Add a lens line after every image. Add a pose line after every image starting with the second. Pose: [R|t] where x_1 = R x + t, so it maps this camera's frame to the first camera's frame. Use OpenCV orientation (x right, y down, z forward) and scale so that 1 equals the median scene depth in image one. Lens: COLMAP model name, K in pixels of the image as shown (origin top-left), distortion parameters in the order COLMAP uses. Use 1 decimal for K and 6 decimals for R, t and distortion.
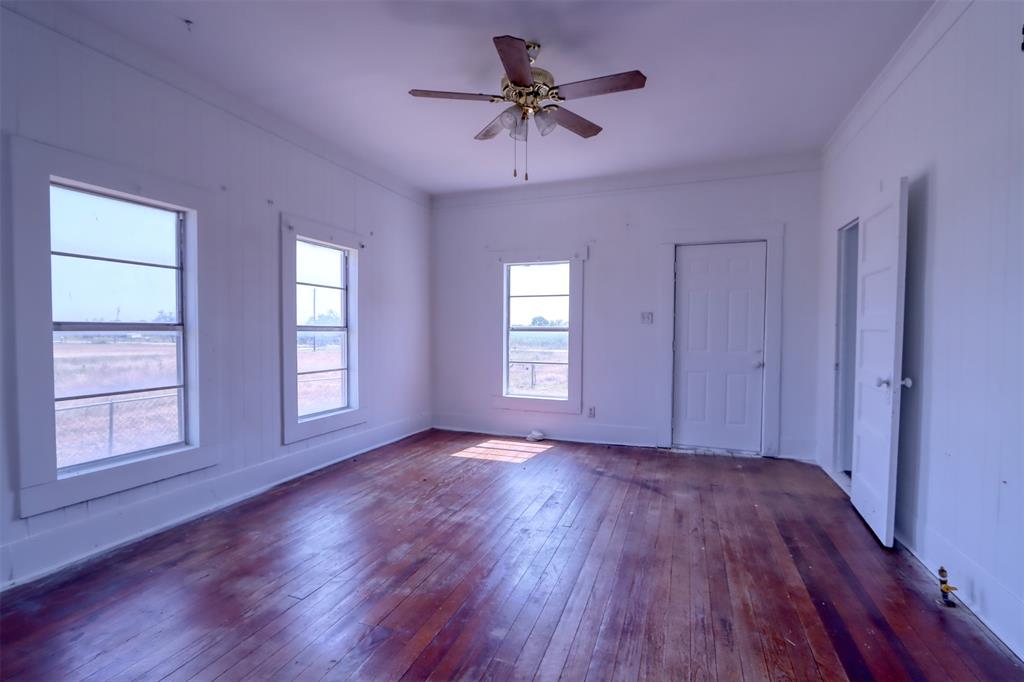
lens RADIAL K [[477.8, 0, 505.7], [0, 477.8, 345.1], [0, 0, 1]] dist [-0.014679, 0.001609]
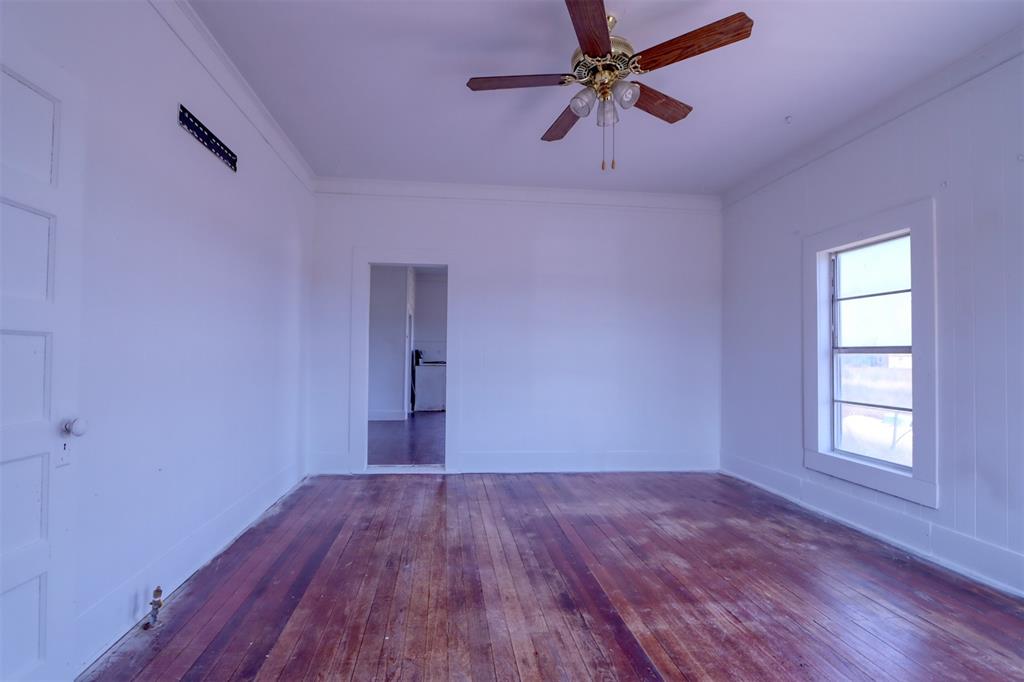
lens RADIAL K [[477.8, 0, 509.1], [0, 477.8, 340.8], [0, 0, 1]] dist [-0.014679, 0.001609]
pose [[-0.878738, -0.024499, -0.476674, 0.622123], [-0.028024, 0.999607, 0.000287, -0.041646], [0.476480, 0.013610, -0.879080, 1.761046]]
